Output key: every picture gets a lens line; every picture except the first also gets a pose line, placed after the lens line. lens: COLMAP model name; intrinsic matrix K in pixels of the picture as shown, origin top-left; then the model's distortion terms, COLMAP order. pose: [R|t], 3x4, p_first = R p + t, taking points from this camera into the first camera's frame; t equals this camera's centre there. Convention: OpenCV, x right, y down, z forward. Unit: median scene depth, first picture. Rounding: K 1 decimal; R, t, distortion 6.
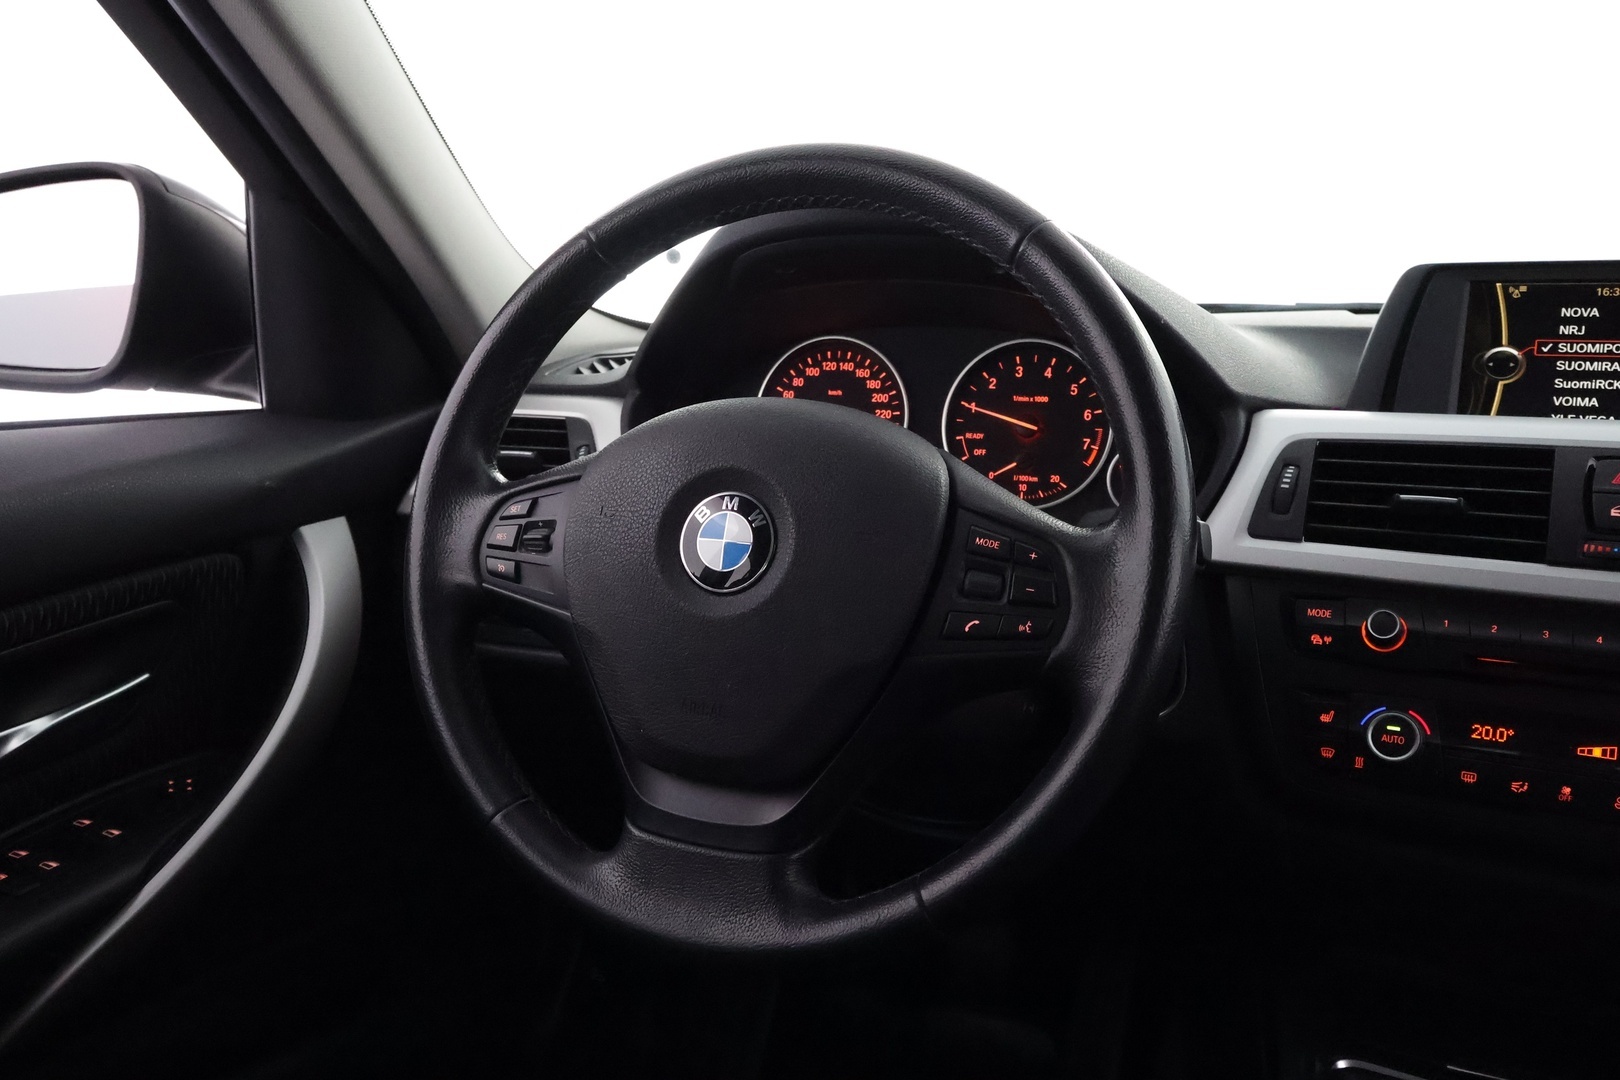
lens RADIAL K [[1244.1, 0, 816.1], [0, 1244.1, 549.3], [0, 0, 1]] dist [-0.000849, -0.012409]
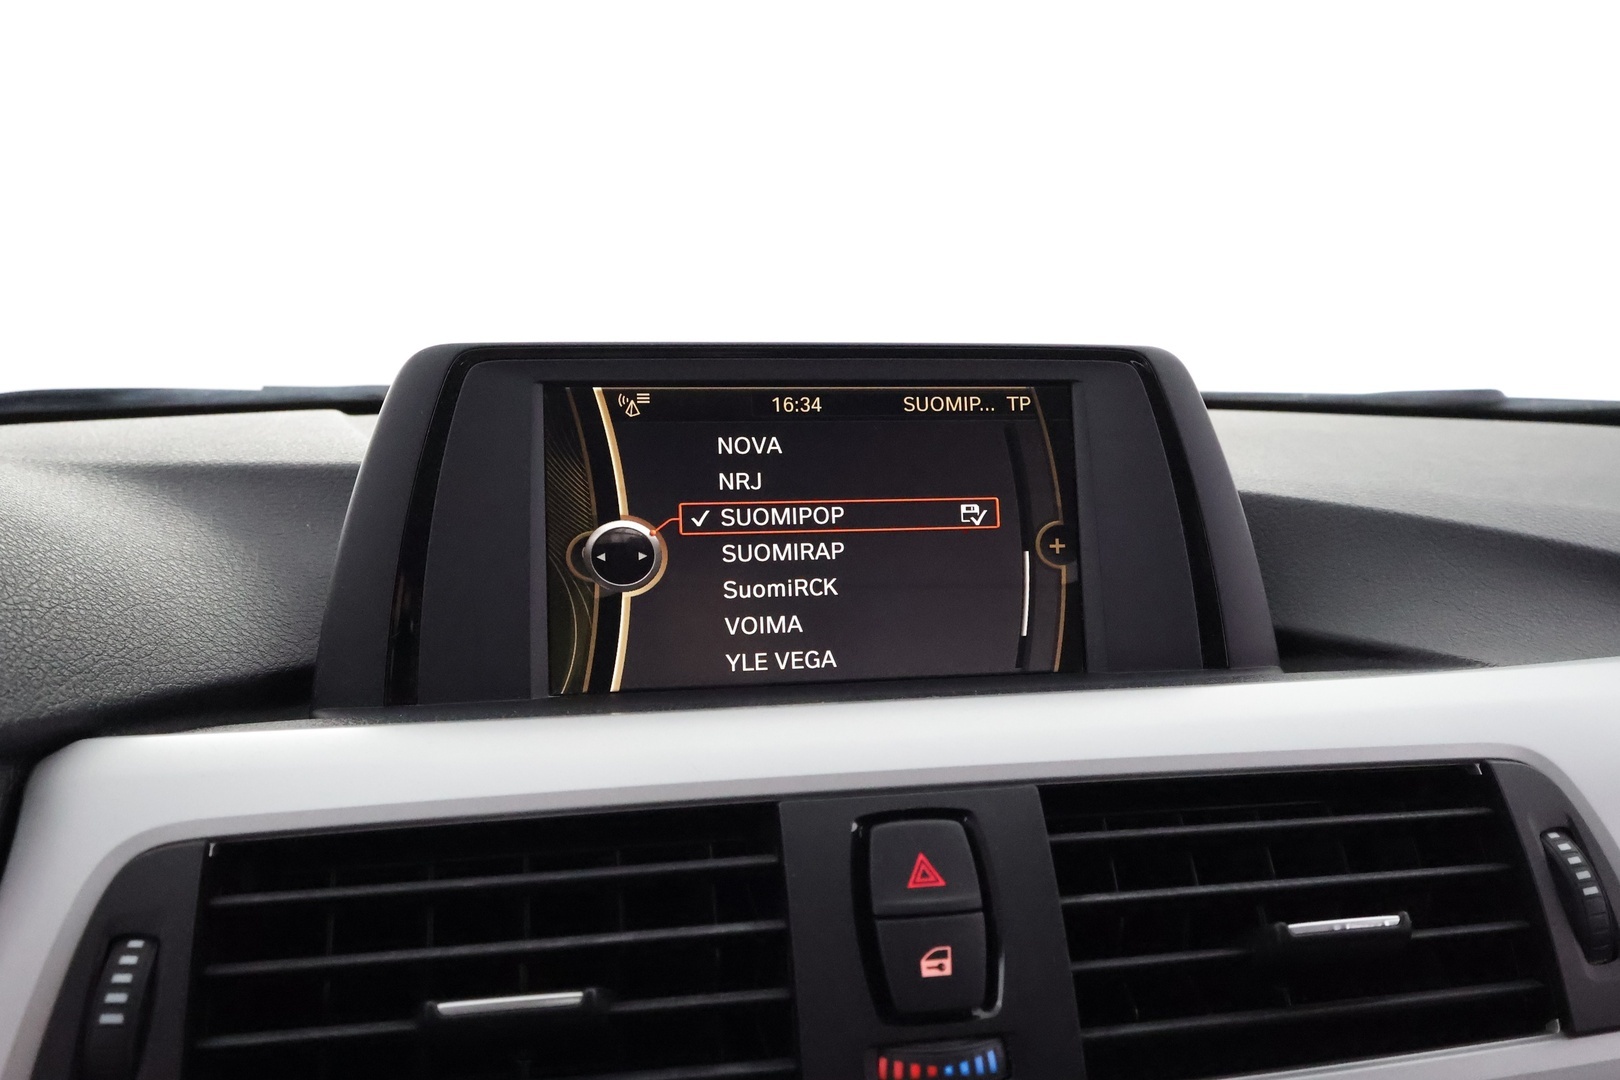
lens RADIAL K [[1244.1, 0, 805.8], [0, 1244.1, 535.3], [0, 0, 1]] dist [-0.000849, -0.012409]
pose [[0.773085, -0.093021, 0.627444, 0.305734], [0.115755, 0.993267, 0.004631, -0.150406], [-0.623650, 0.069050, 0.778648, 0.580663]]
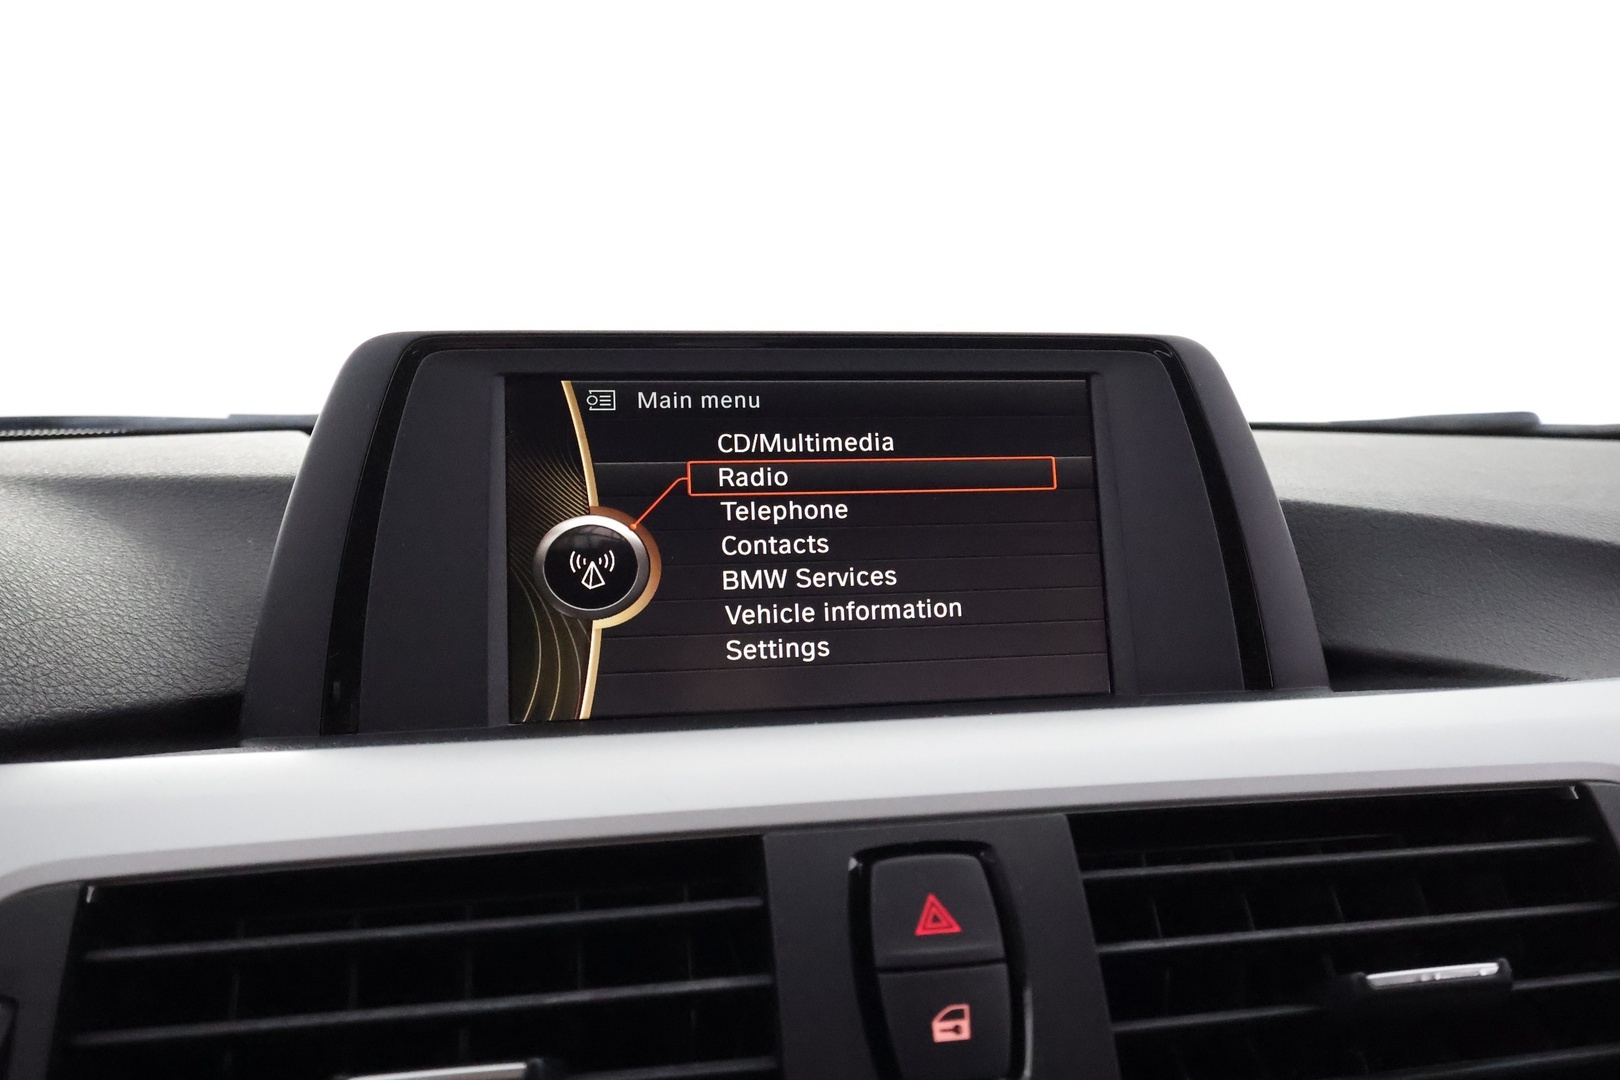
lens RADIAL K [[1244.1, 0, 808.1], [0, 1244.1, 537.1], [0, 0, 1]] dist [-0.000849, -0.012409]
pose [[0.773746, -0.069144, 0.629711, 0.338984], [0.124188, 0.991294, -0.043746, -0.130690], [-0.621204, 0.112051, 0.775597, 0.618477]]
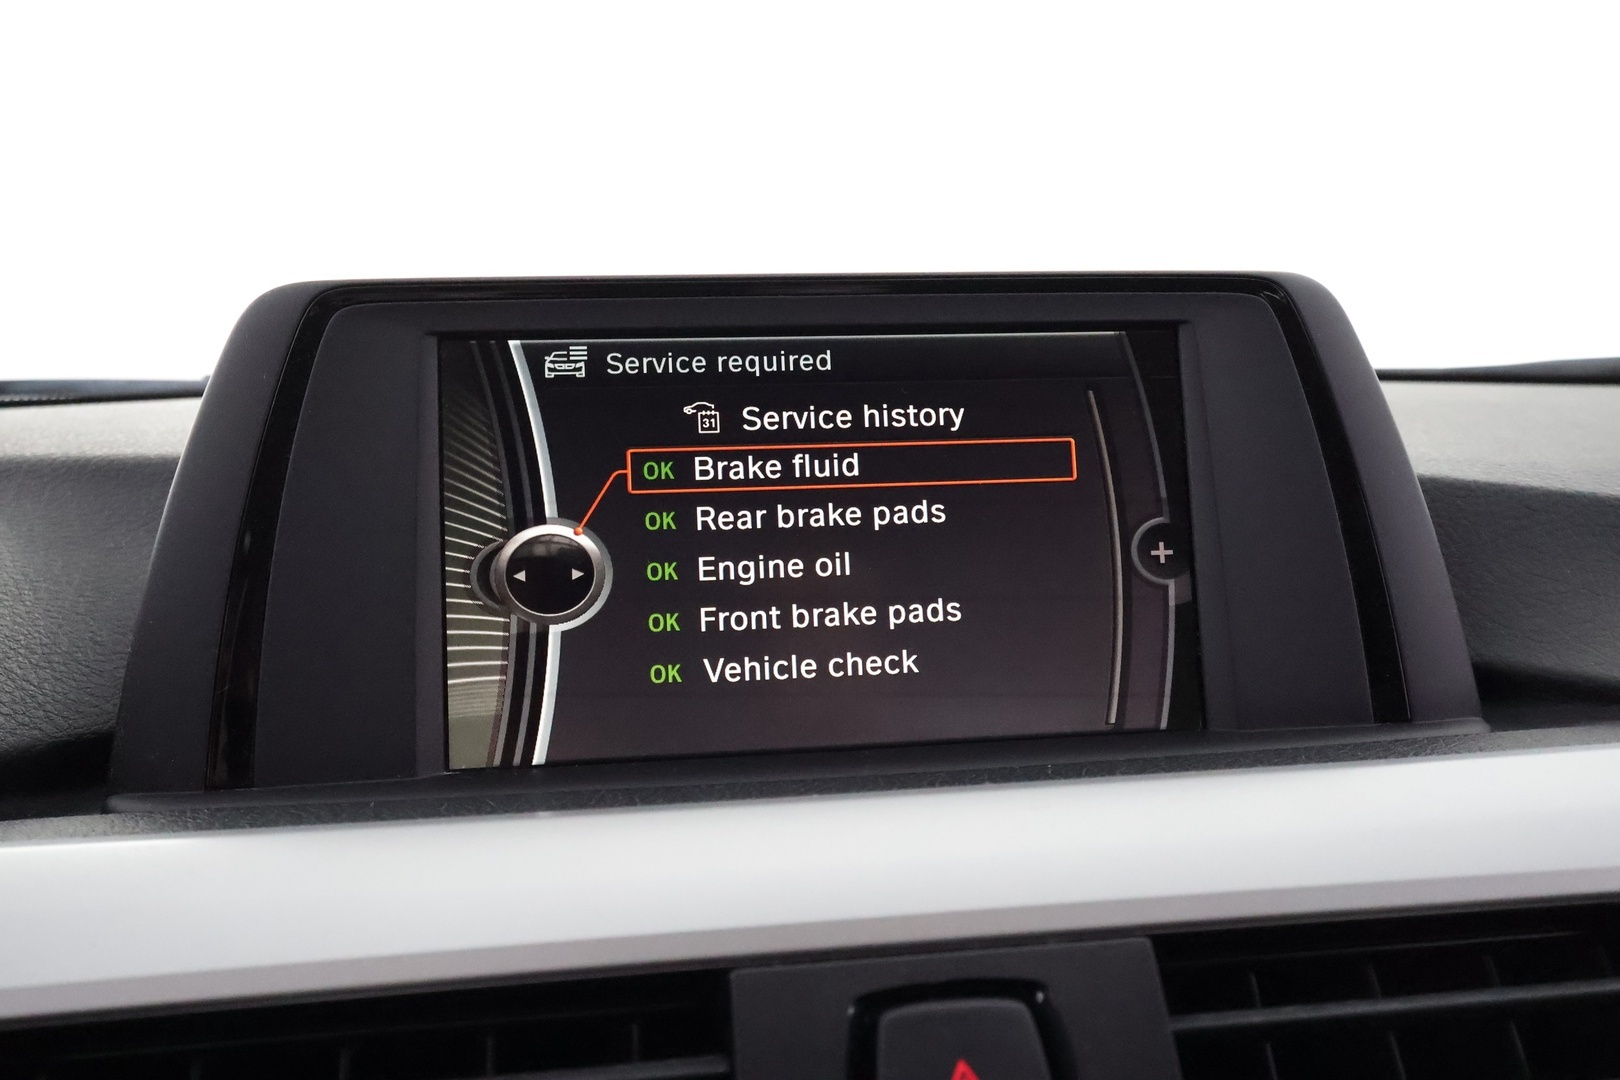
lens RADIAL K [[1244.1, 0, 817.2], [0, 1244.1, 533.0], [0, 0, 1]] dist [-0.000849, -0.012409]
pose [[0.801813, -0.099447, 0.589243, 0.408518], [0.128301, 0.991709, -0.007215, -0.147679], [-0.583640, 0.081385, 0.807924, 0.676566]]
